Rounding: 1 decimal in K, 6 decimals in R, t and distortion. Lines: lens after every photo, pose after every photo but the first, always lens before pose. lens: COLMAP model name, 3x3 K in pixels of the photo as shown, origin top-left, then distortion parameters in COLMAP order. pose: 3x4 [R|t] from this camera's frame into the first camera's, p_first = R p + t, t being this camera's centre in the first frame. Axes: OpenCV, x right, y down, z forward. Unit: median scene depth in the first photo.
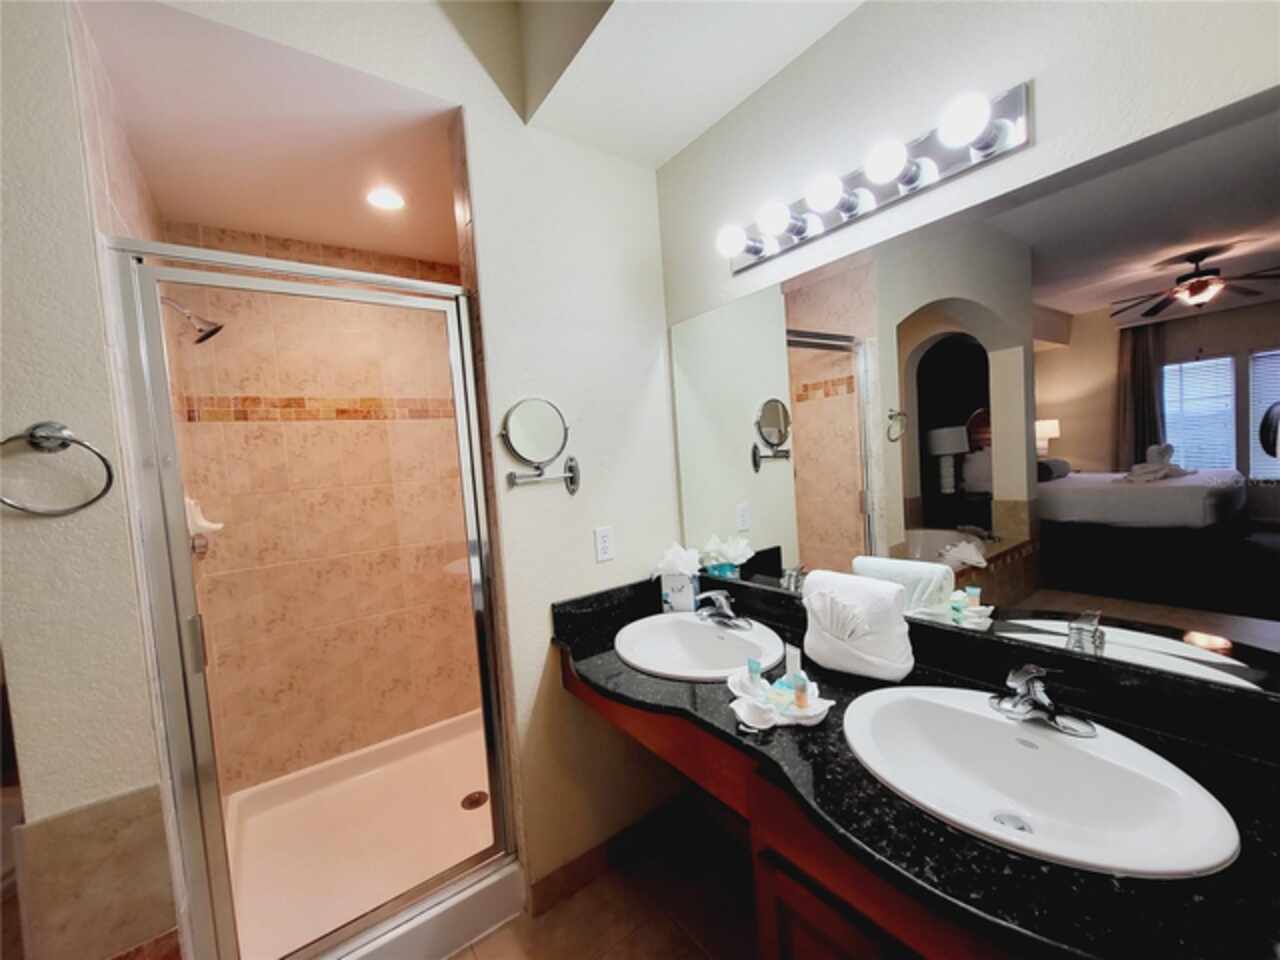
lens RADIAL K [[509.7, 0, 636.4], [0, 509.7, 478.4], [0, 0, 1]] dist [0.001364, -0.000001]
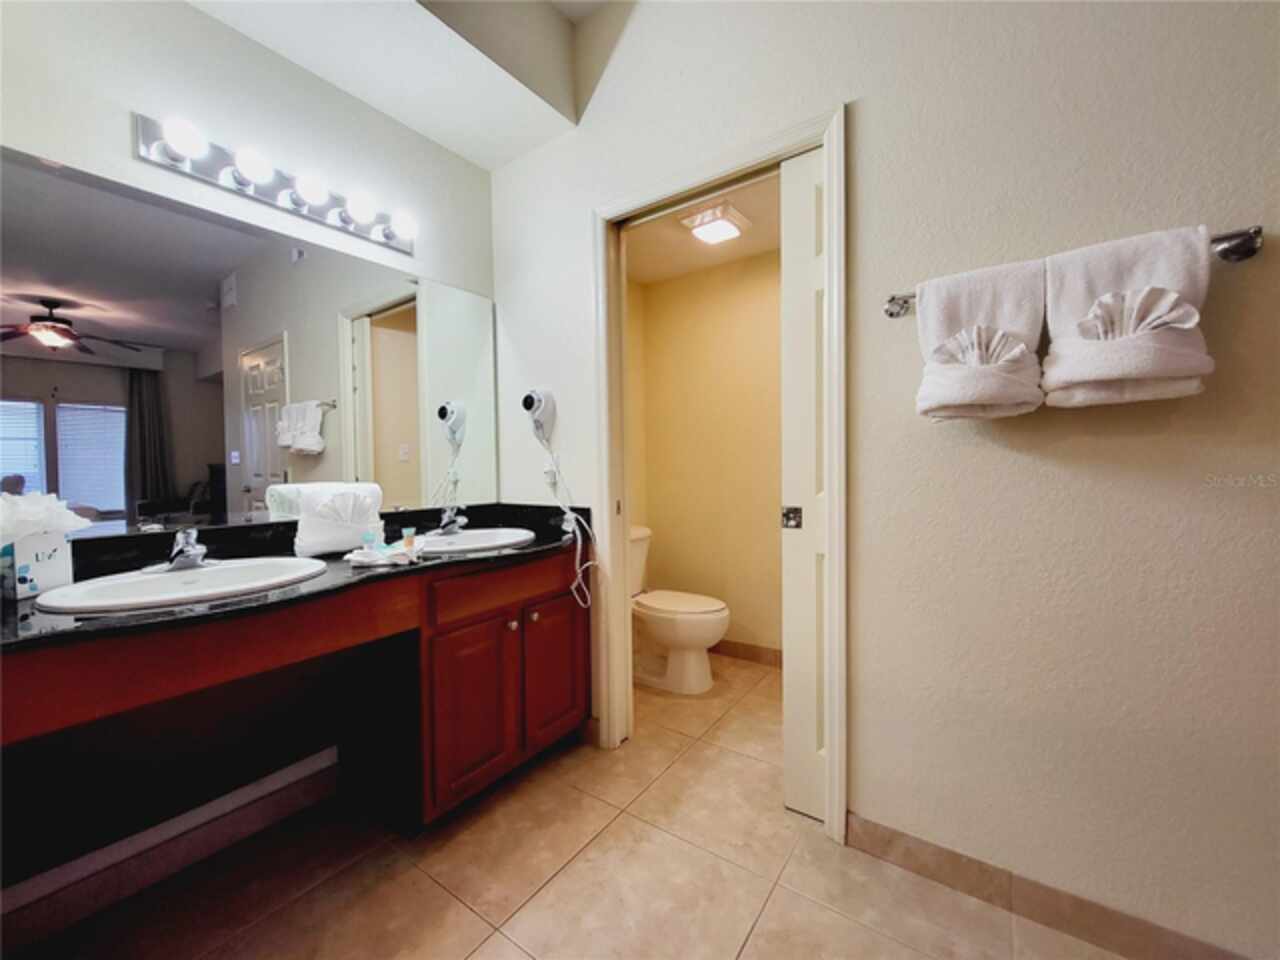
lens RADIAL K [[509.7, 0, 637.9], [0, 509.7, 479.4], [0, 0, 1]] dist [0.001364, -0.000001]
pose [[-0.306344, 0.056132, 0.950264, -0.310822], [0.084778, 0.995902, -0.031497, 0.082835], [-0.948138, 0.070913, -0.309848, 0.194377]]
